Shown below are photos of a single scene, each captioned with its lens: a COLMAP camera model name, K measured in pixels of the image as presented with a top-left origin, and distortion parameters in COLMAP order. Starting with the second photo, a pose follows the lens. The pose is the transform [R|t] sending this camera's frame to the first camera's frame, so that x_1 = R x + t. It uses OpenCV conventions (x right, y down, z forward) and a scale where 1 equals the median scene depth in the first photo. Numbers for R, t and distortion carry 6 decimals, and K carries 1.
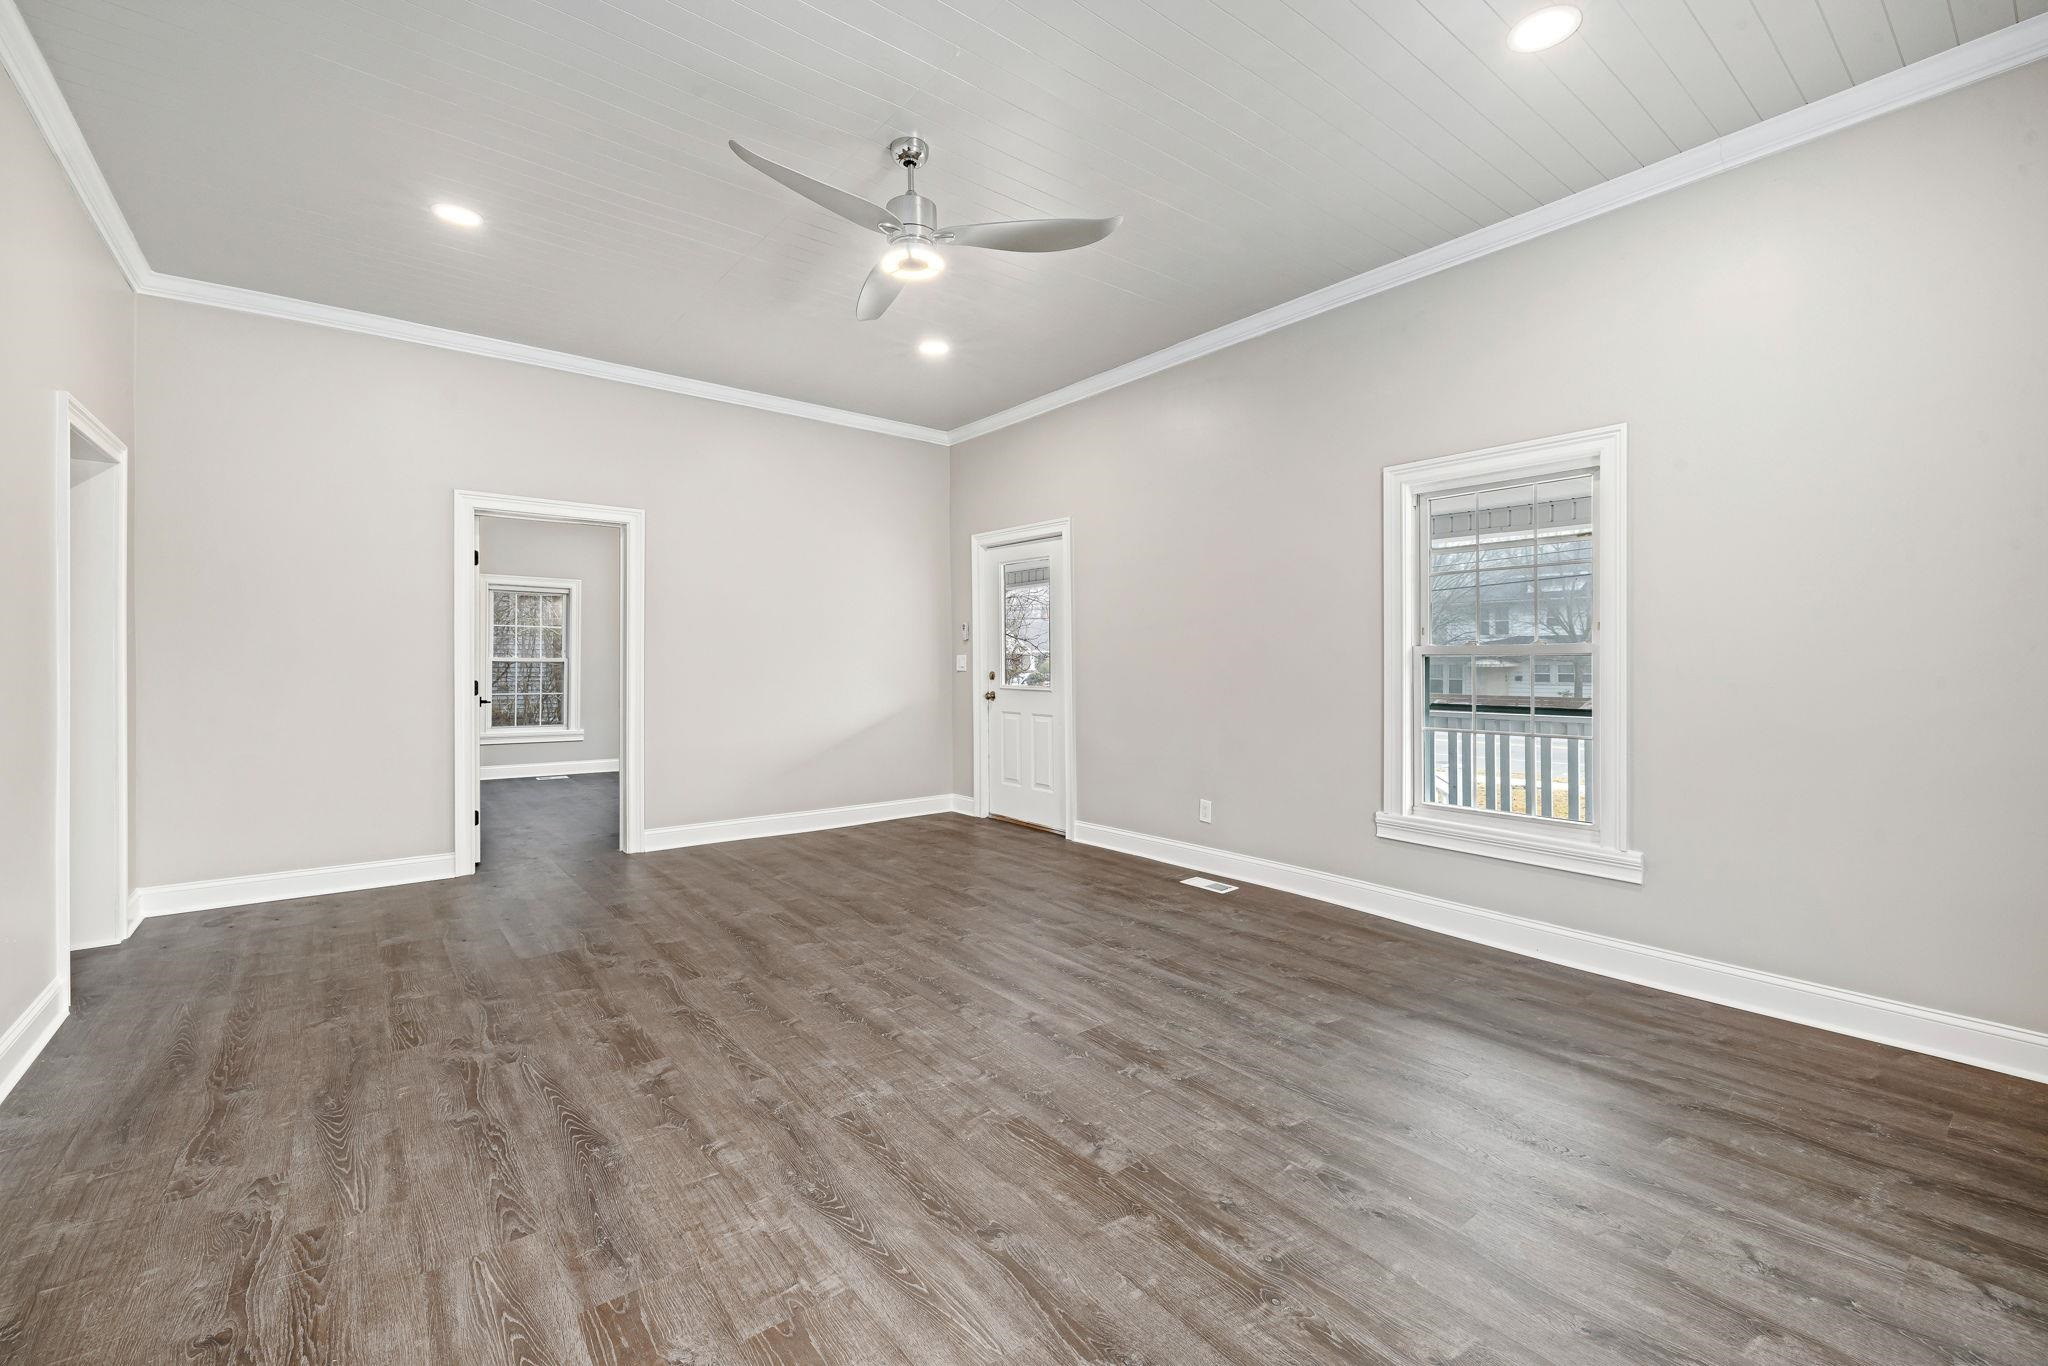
lens RADIAL K [[872.8, 0, 1036.9], [0, 872.8, 666.9], [0, 0, 1]] dist [0.005825, -0.000430]
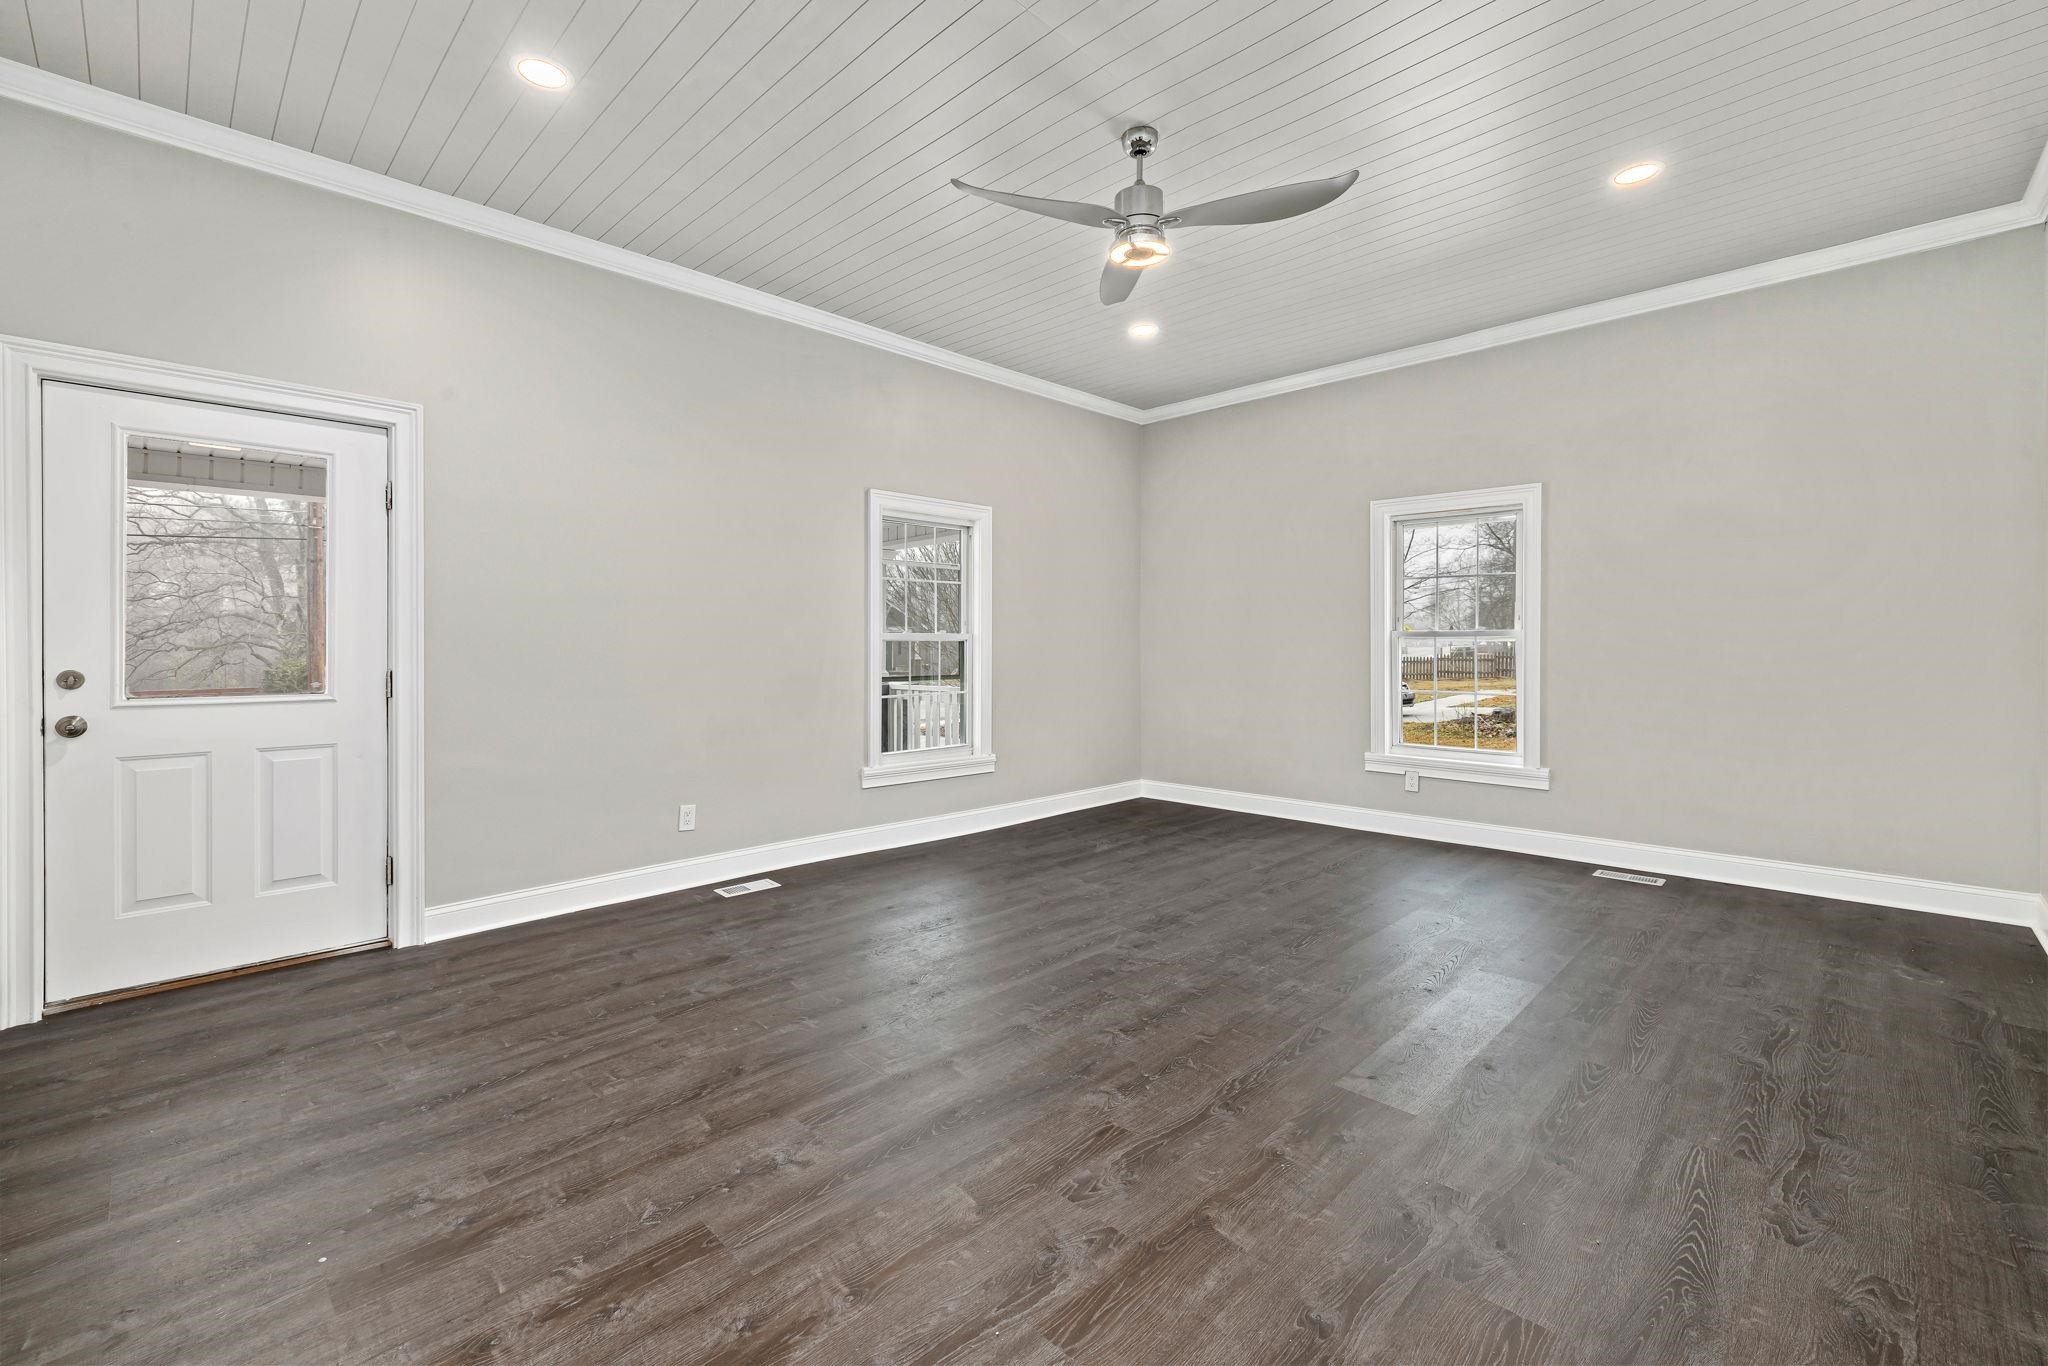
lens RADIAL K [[872.8, 0, 990.8], [0, 872.8, 628.8], [0, 0, 1]] dist [0.005825, -0.000430]
pose [[-0.105673, 0.020103, 0.994198, -1.149154], [0.008534, 0.999777, -0.019309, -0.005314], [-0.994364, 0.006444, -0.105821, 1.287017]]
